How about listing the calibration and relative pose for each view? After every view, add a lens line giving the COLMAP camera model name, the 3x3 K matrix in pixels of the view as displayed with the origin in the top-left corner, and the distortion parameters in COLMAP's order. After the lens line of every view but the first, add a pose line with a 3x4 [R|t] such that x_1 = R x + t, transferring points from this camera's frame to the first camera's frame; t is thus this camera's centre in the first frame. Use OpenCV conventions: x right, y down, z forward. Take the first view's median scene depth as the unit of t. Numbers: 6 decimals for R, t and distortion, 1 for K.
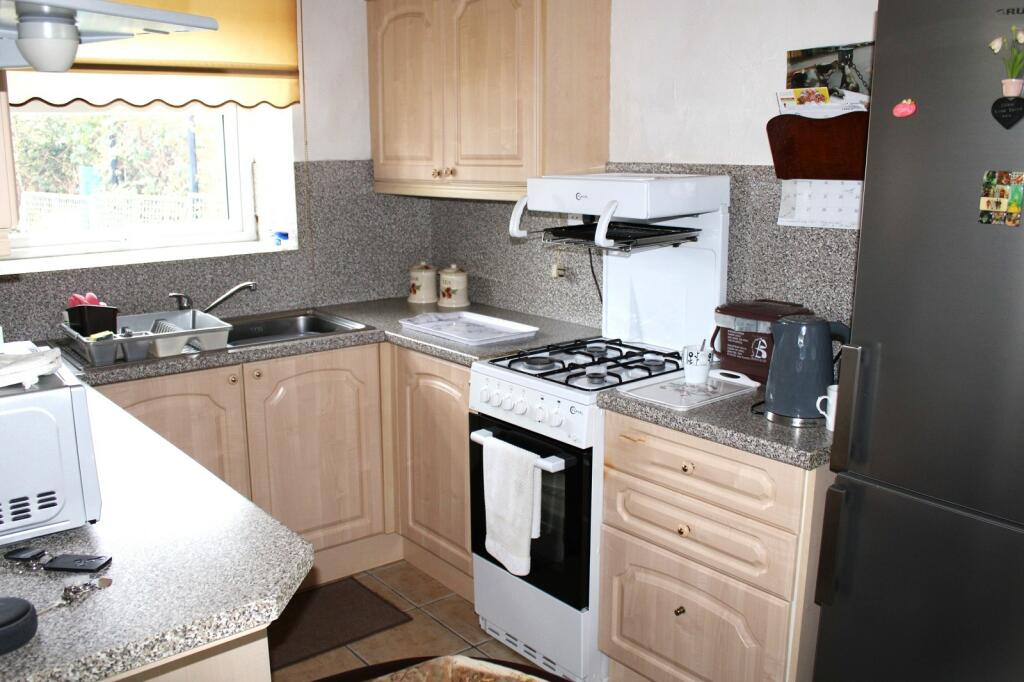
lens RADIAL K [[878.5, 0, 512.0], [0, 878.5, 362.8], [0, 0, 1]] dist [-0.186477, 0.156052]
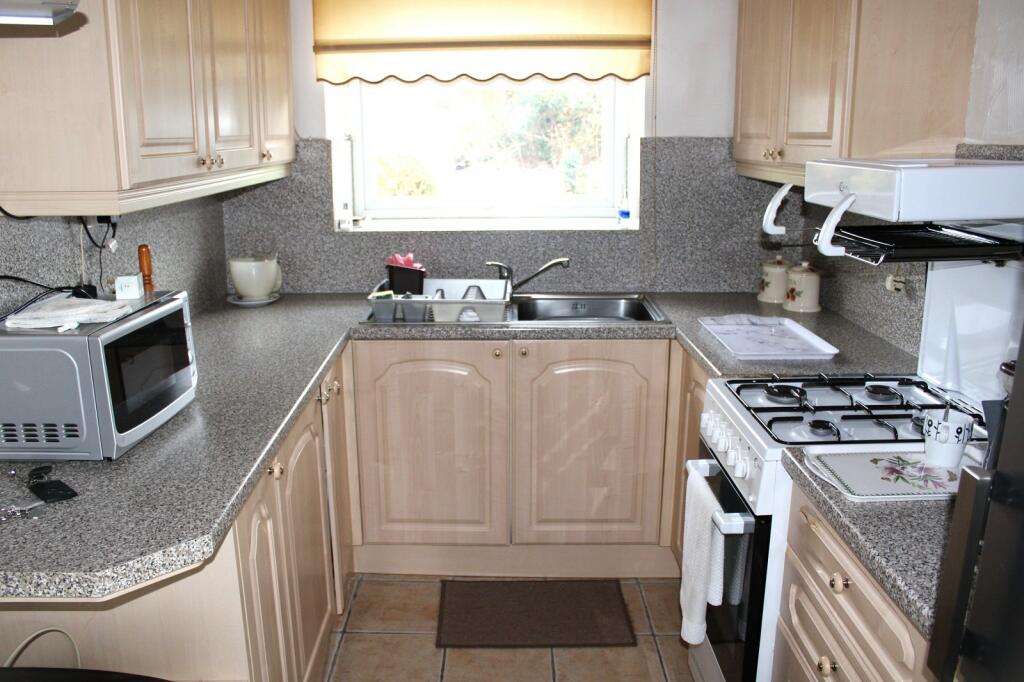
lens RADIAL K [[848.2, 0, 512.0], [0, 848.2, 341.0], [0, 0, 1]] dist [-0.135825, 0.126418]
pose [[0.772734, 0.148282, -0.617167, 0.263550], [-0.141964, 0.988073, 0.059649, -0.050664], [0.618650, 0.041522, 0.784568, 0.211263]]
